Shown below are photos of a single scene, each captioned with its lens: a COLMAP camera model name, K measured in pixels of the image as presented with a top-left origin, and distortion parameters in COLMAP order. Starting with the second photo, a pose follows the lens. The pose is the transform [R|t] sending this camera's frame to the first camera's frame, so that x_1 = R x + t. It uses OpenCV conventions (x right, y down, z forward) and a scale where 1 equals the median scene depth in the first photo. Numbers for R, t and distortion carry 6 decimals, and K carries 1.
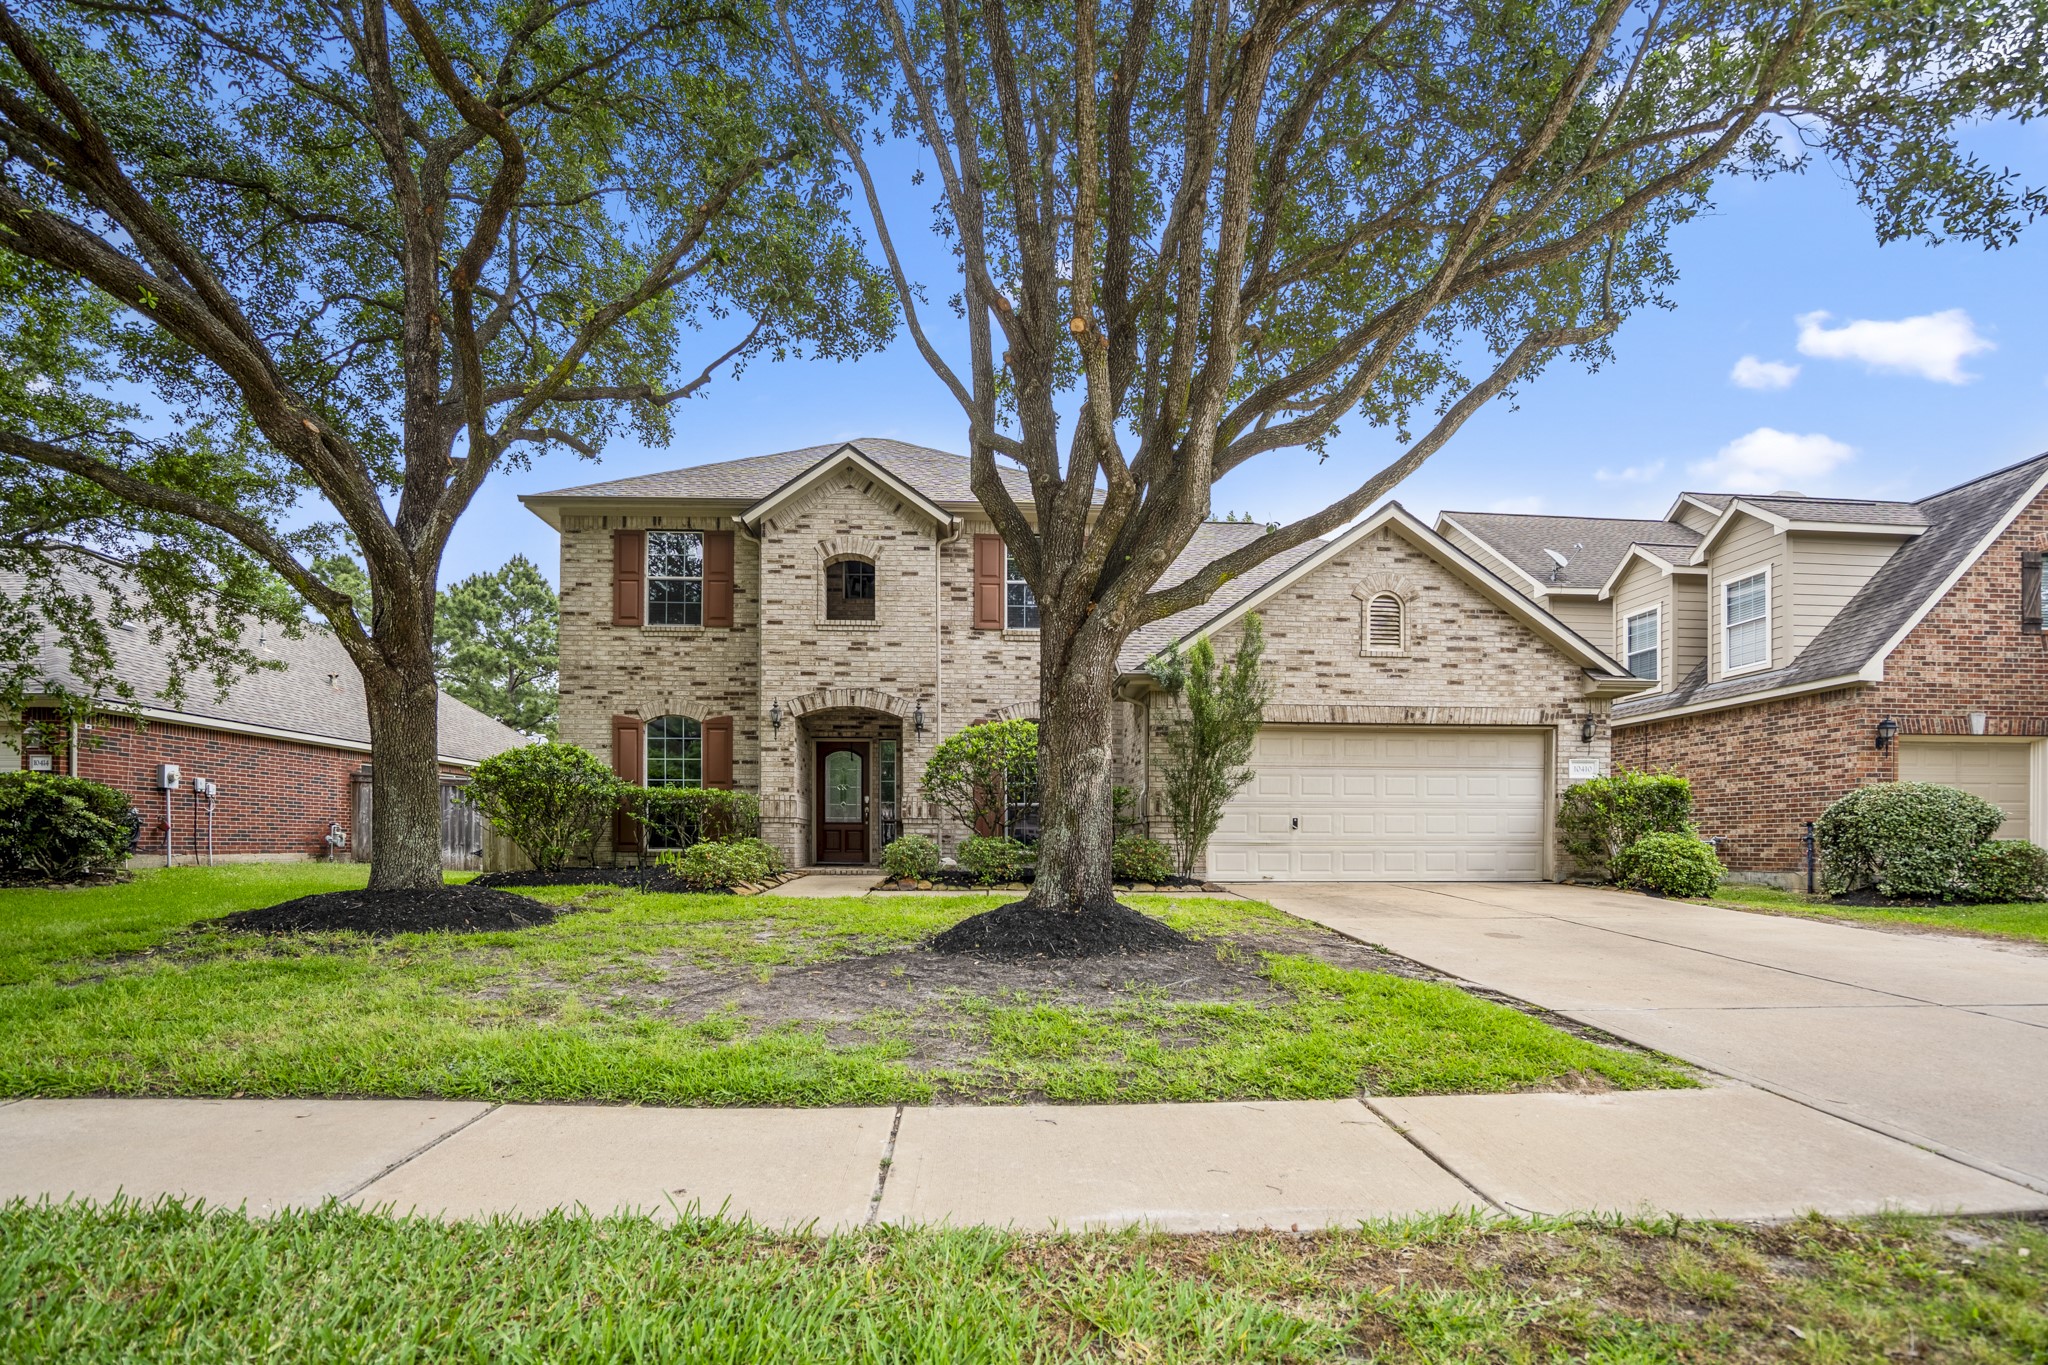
lens RADIAL K [[940.7, 0, 1028.5], [0, 940.7, 661.0], [0, 0, 1]] dist [-0.003072, -0.000216]
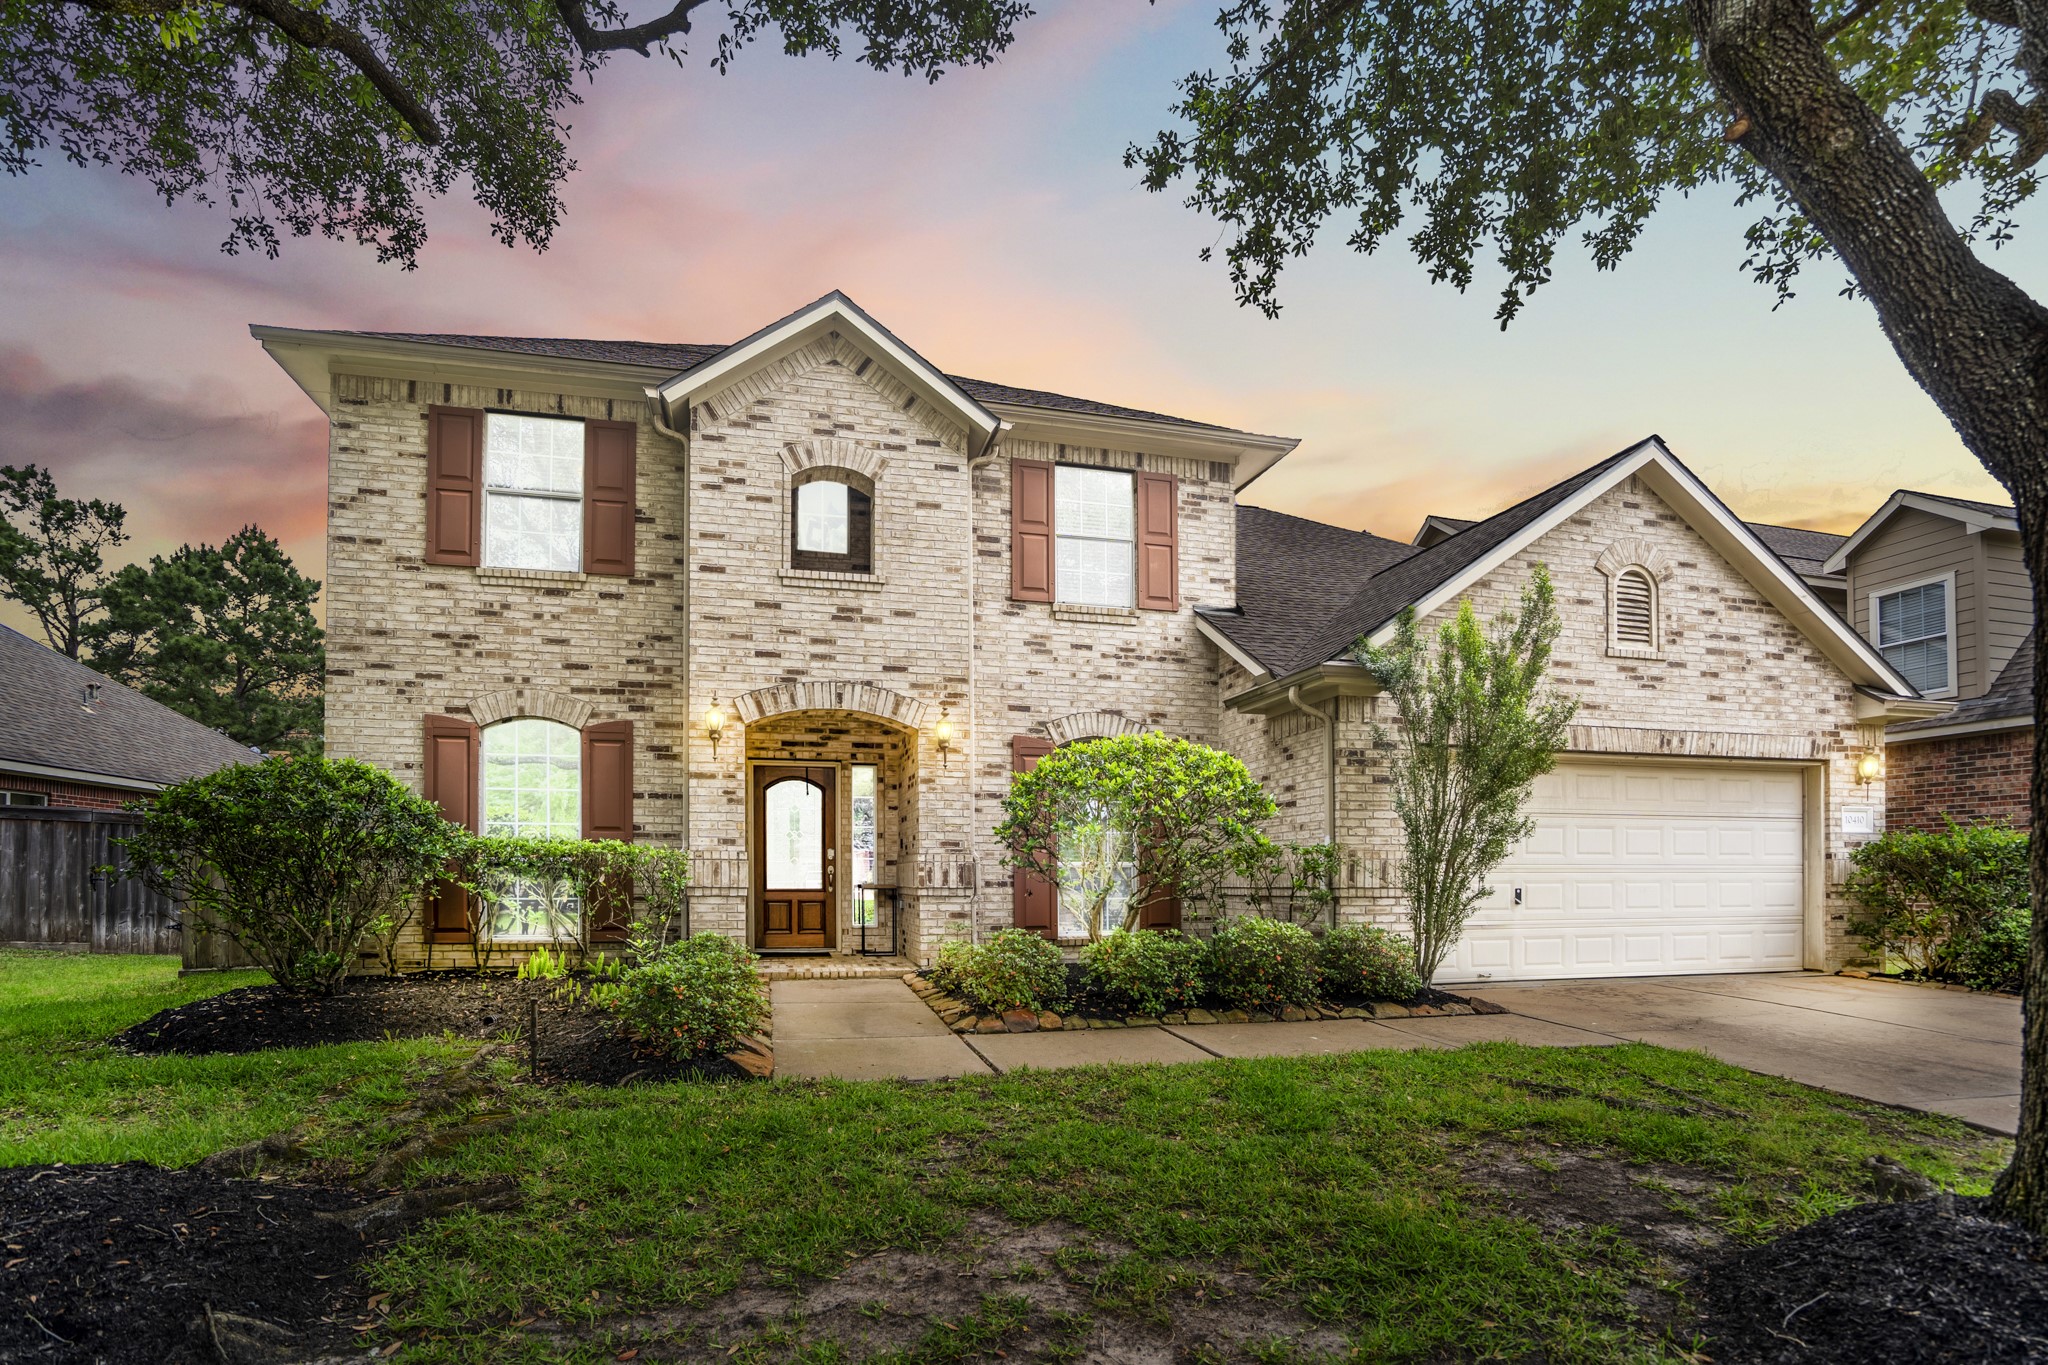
lens RADIAL K [[987.0, 0, 1023.3], [0, 987.0, 724.6], [0, 0, 1]] dist [-0.037999, 0.025251]
pose [[0.984528, 0.025464, 0.173366, -0.178185], [-0.031683, 0.998947, 0.033196, 0.032297], [-0.172338, -0.038175, 0.984298, 0.330539]]
